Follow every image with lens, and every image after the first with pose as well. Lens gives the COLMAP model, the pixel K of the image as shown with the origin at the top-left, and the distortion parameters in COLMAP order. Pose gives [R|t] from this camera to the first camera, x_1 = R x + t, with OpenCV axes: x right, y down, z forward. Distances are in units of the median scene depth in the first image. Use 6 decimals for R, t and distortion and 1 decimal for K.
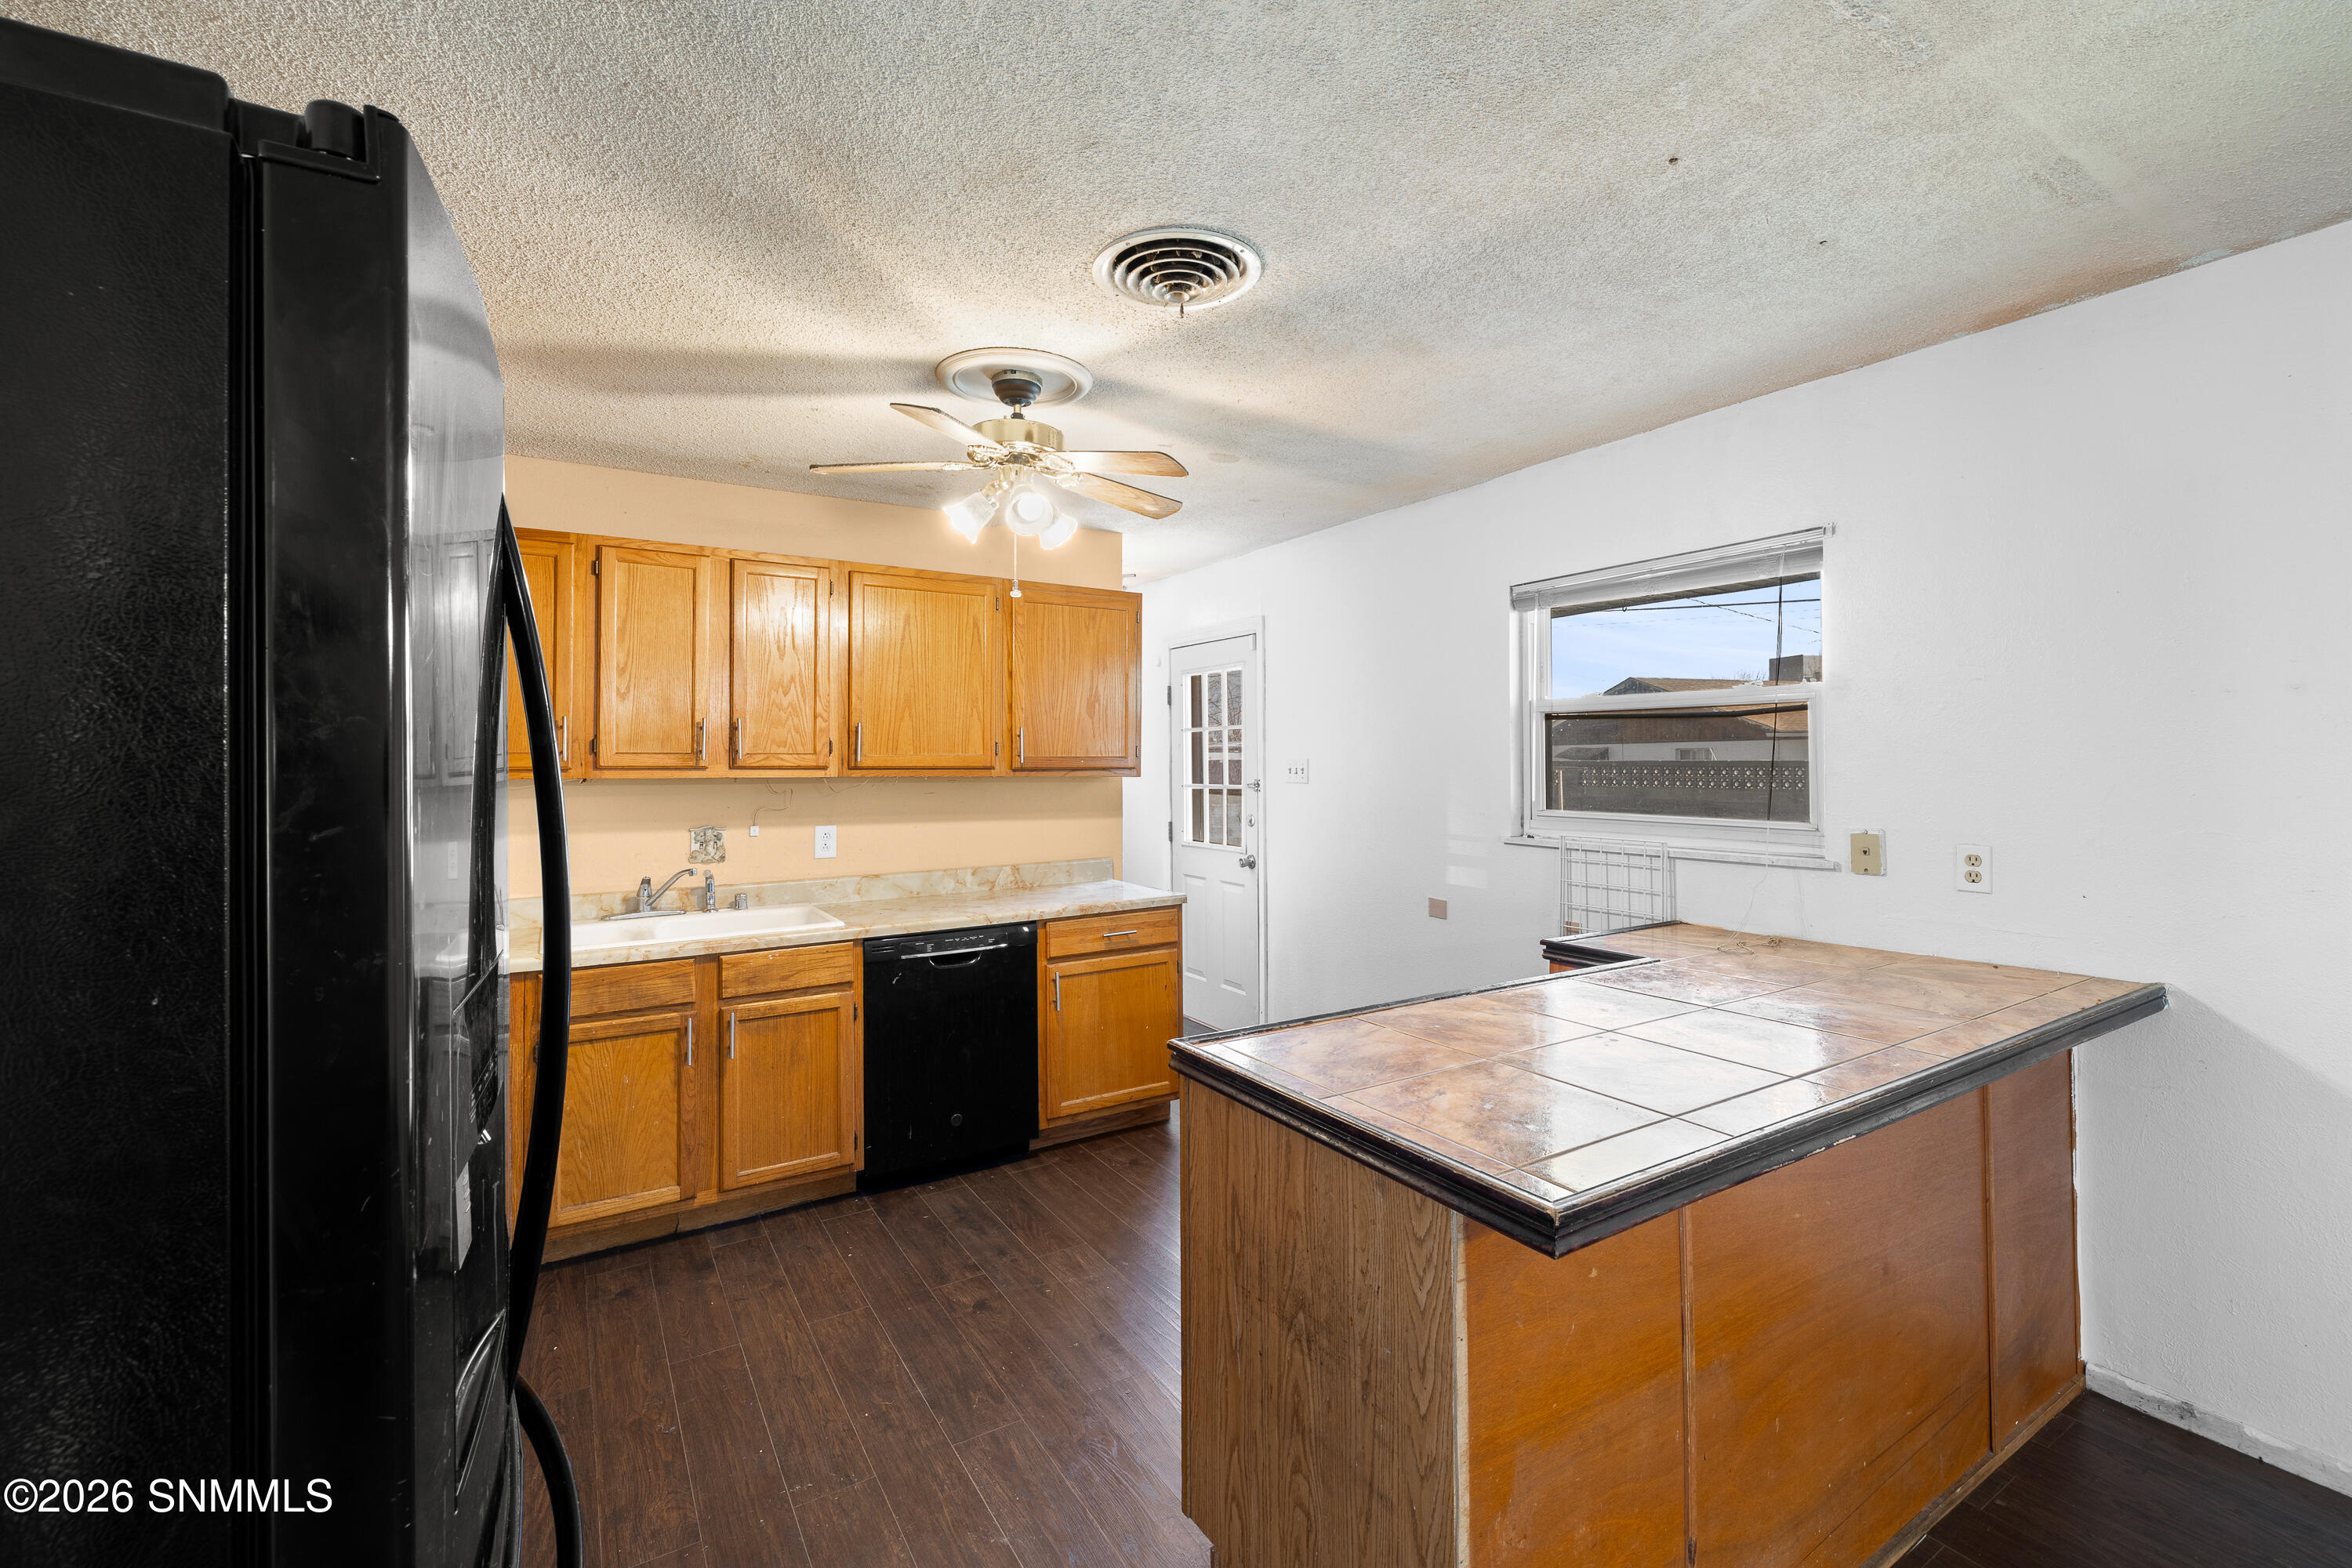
lens RADIAL K [[990.6, 0, 1175.6], [0, 990.6, 744.3], [0, 0, 1]] dist [0.003467, 0.000176]
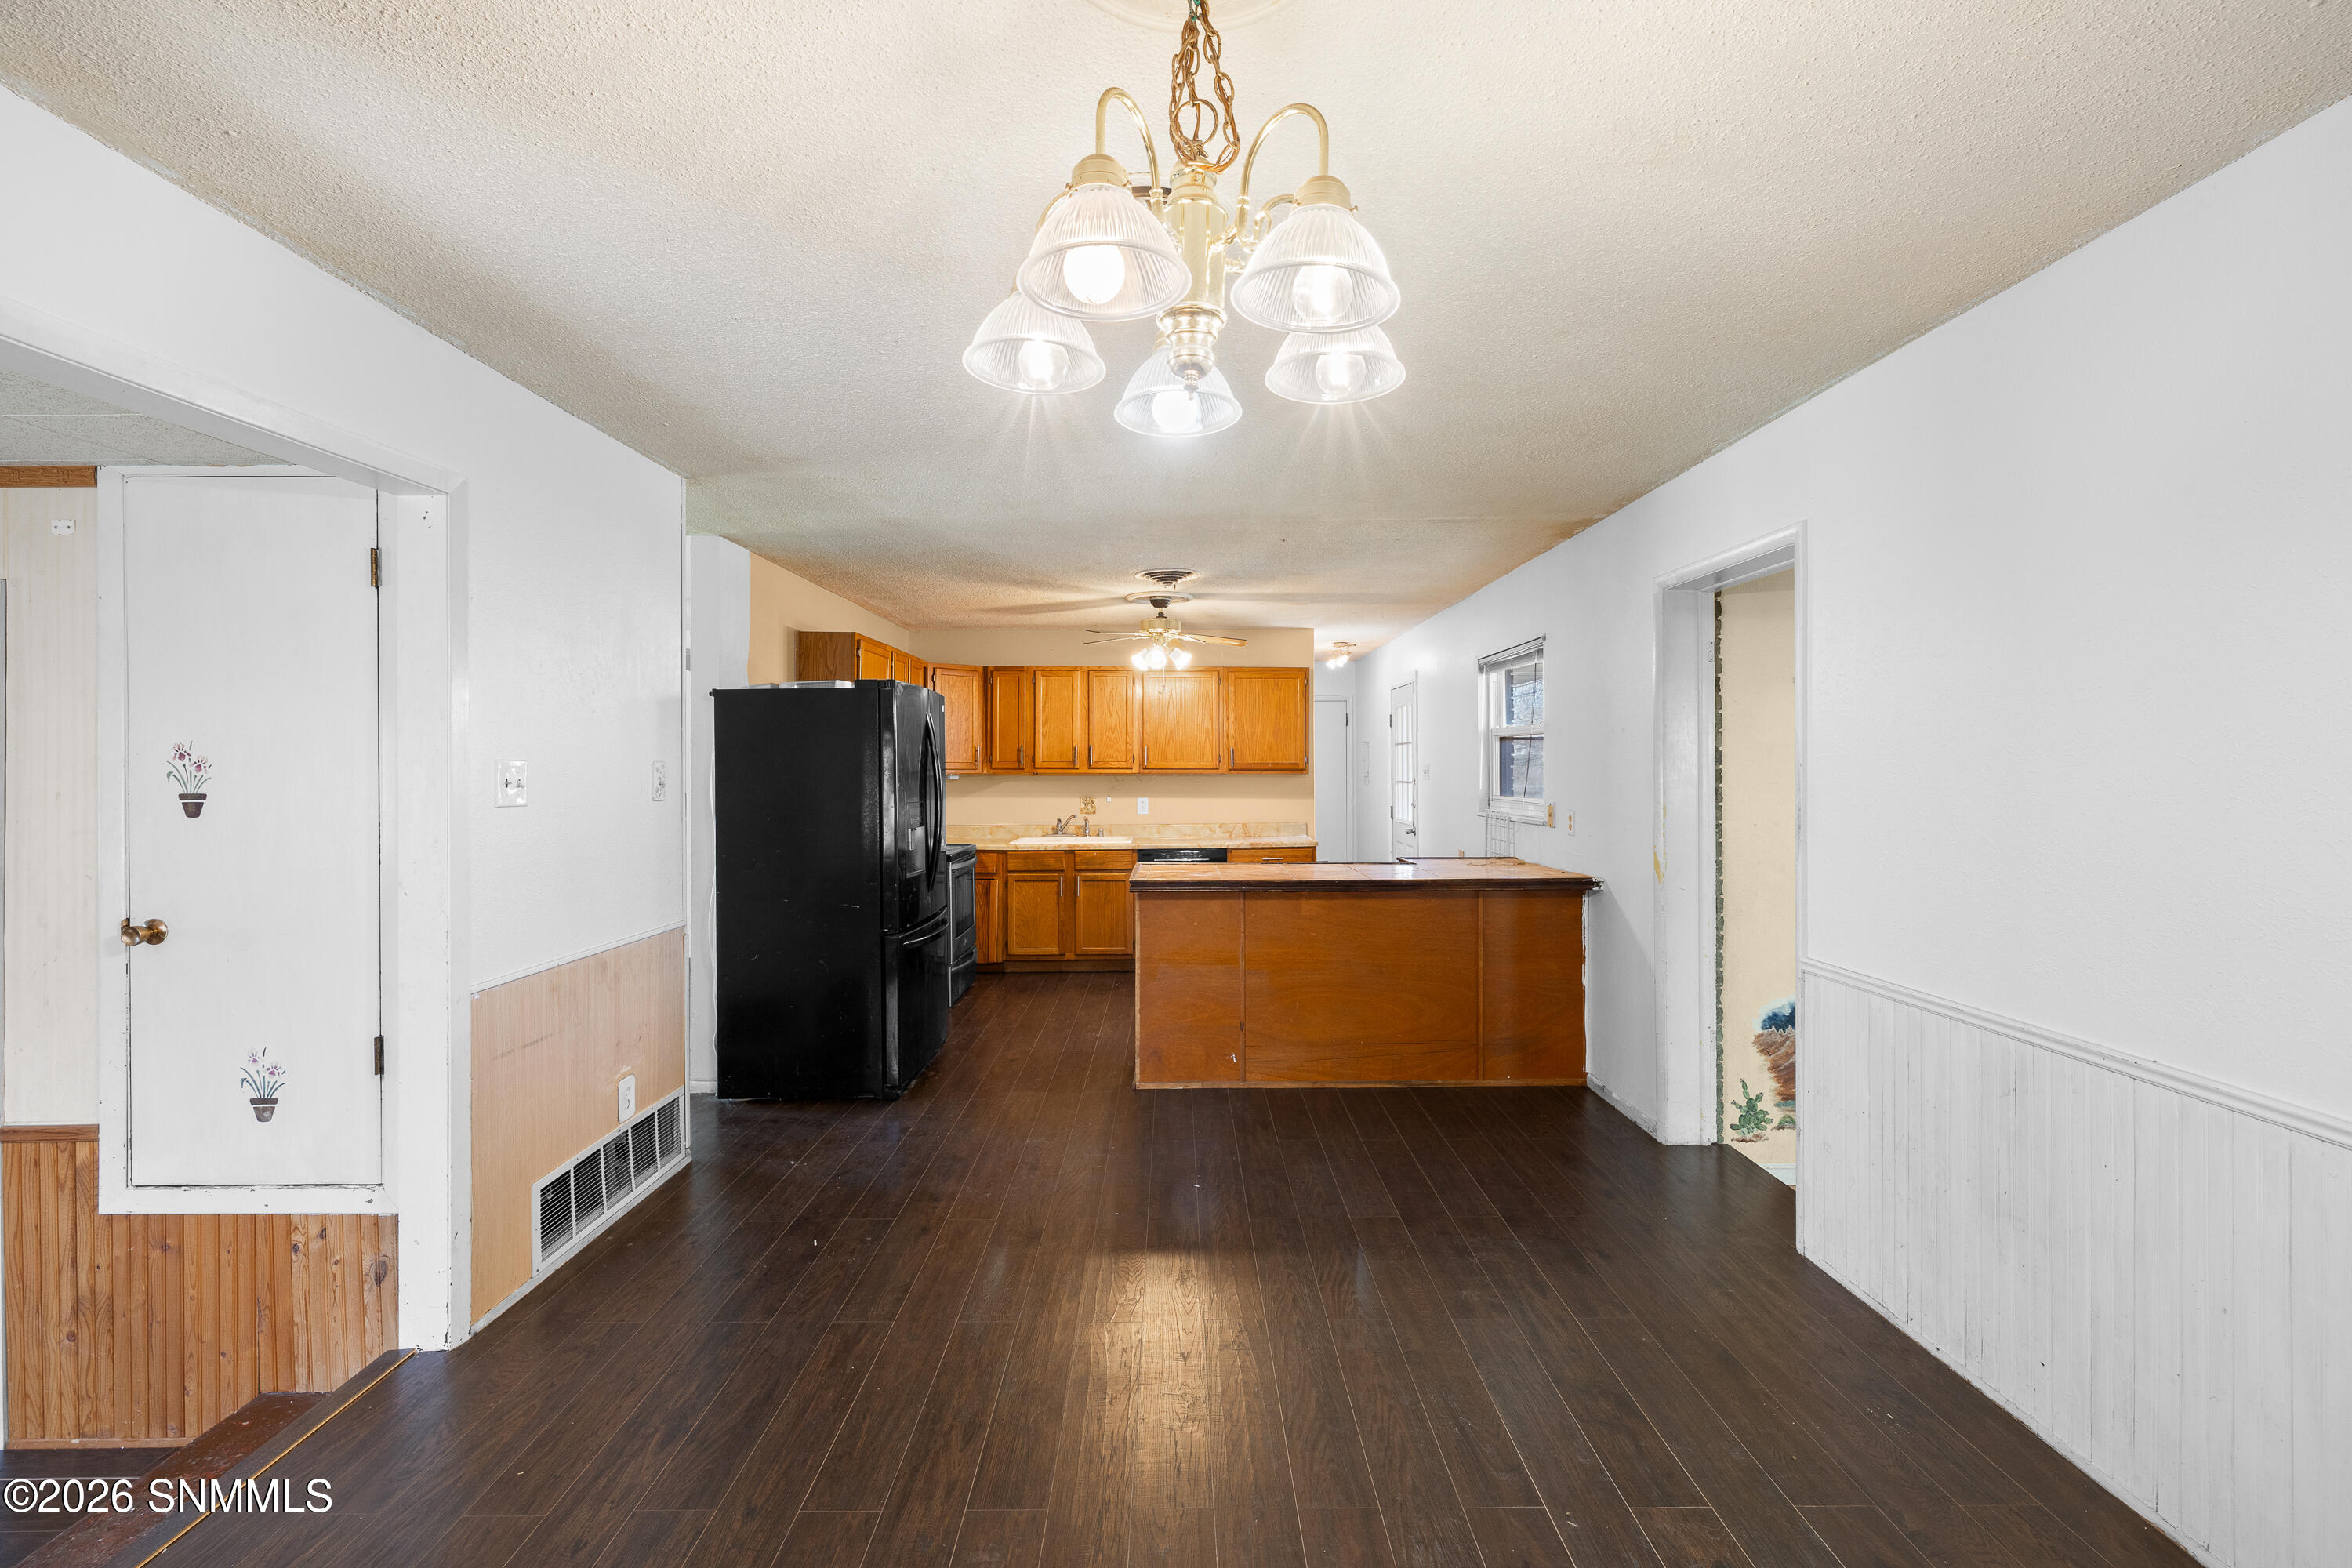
lens RADIAL K [[989.9, 0, 1177.6], [0, 989.9, 772.7], [0, 0, 1]] dist [0.001110, -0.000054]
pose [[0.851637, 0.005372, -0.524105, 0.828736], [0.008569, 0.999671, 0.024171, -0.016534], [0.524062, -0.025075, 0.851311, -0.713066]]
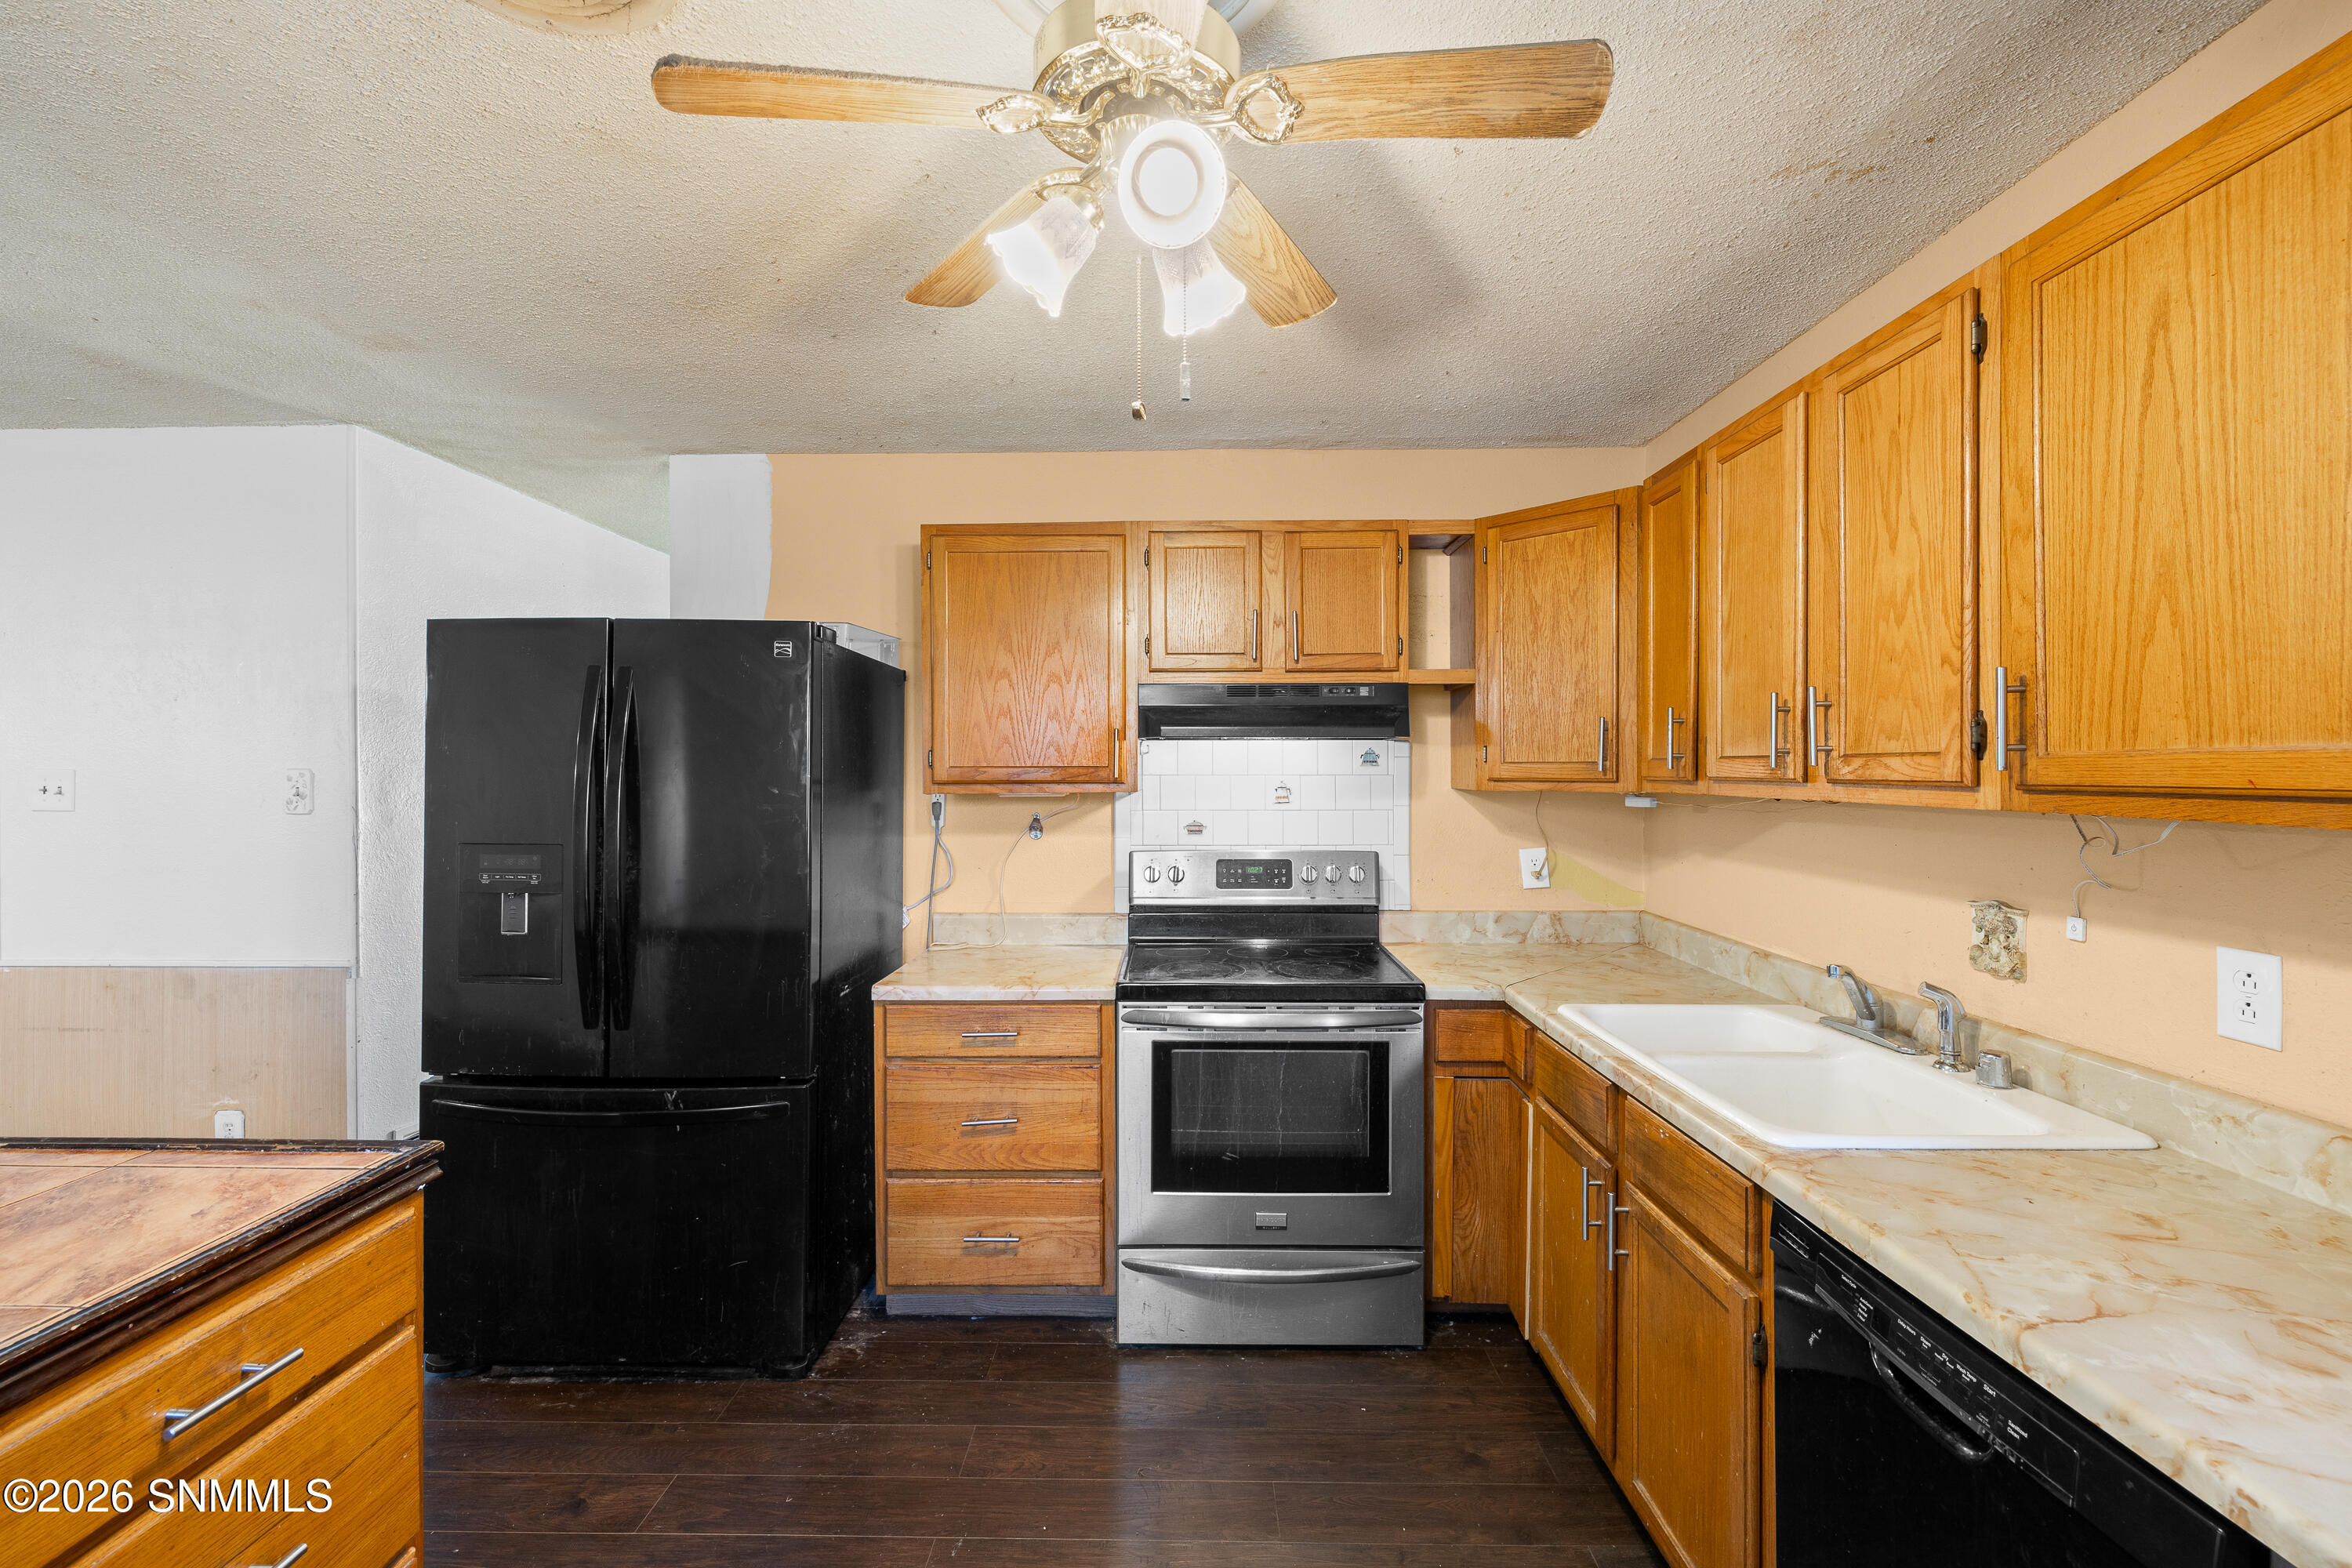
lens RADIAL K [[989.9, 0, 1177.6], [0, 989.9, 772.7], [0, 0, 1]] dist [0.001110, -0.000054]
pose [[-0.537837, 0.006636, -0.843022, 0.171485], [0.019210, 0.999806, -0.004385, 0.014066], [0.842830, -0.018553, -0.537860, 0.985198]]
